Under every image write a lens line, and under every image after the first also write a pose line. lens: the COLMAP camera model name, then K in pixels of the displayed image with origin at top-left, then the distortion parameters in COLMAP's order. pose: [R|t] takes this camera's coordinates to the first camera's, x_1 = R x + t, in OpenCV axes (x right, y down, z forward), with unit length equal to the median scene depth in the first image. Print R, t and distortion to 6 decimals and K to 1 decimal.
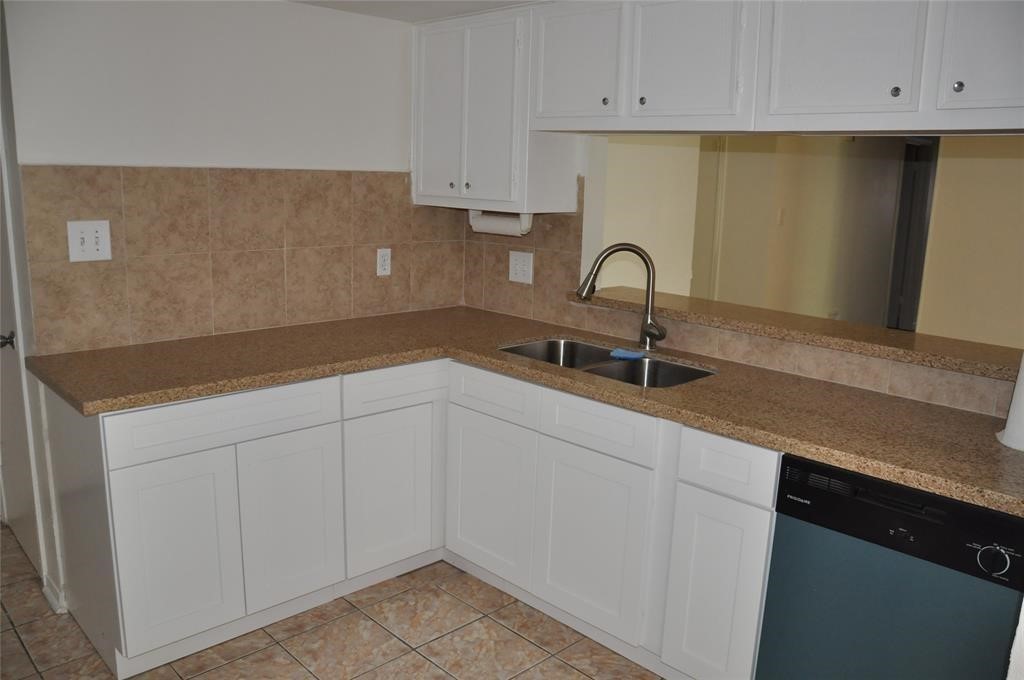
lens RADIAL K [[794.2, 0, 510.0], [0, 794.2, 342.5], [0, 0, 1]] dist [-0.144933, 0.095936]
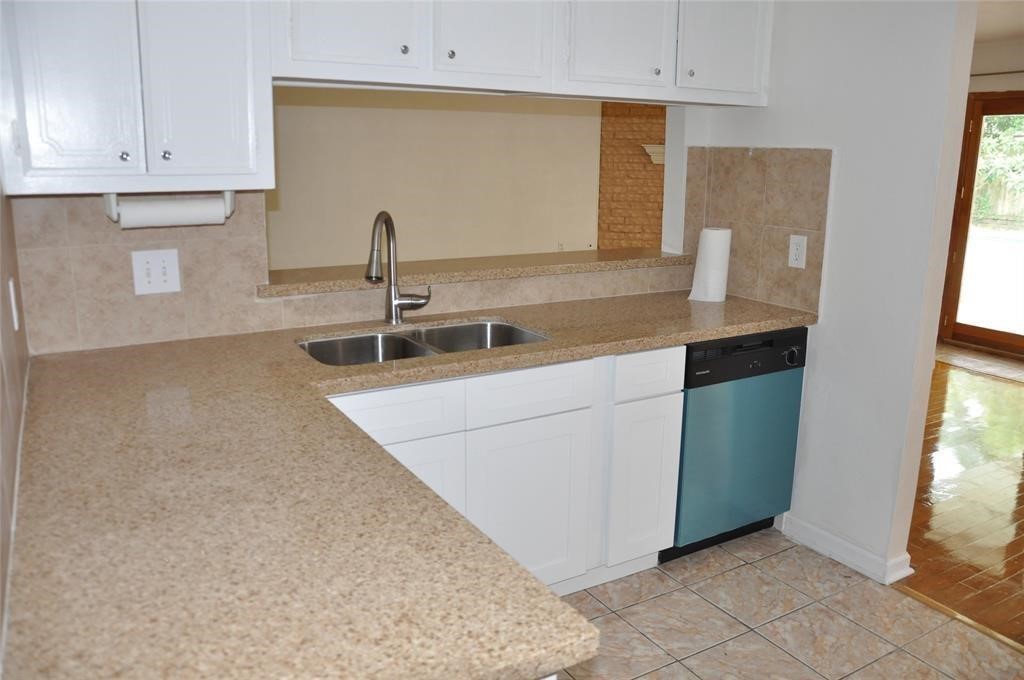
lens RADIAL K [[794.2, 0, 508.7], [0, 794.2, 340.2], [0, 0, 1]] dist [-0.144933, 0.095936]
pose [[0.232207, -0.249888, 0.940019, -0.763992], [0.193268, 0.959019, 0.207197, -0.158475], [-0.953272, 0.133563, 0.270986, 0.712784]]
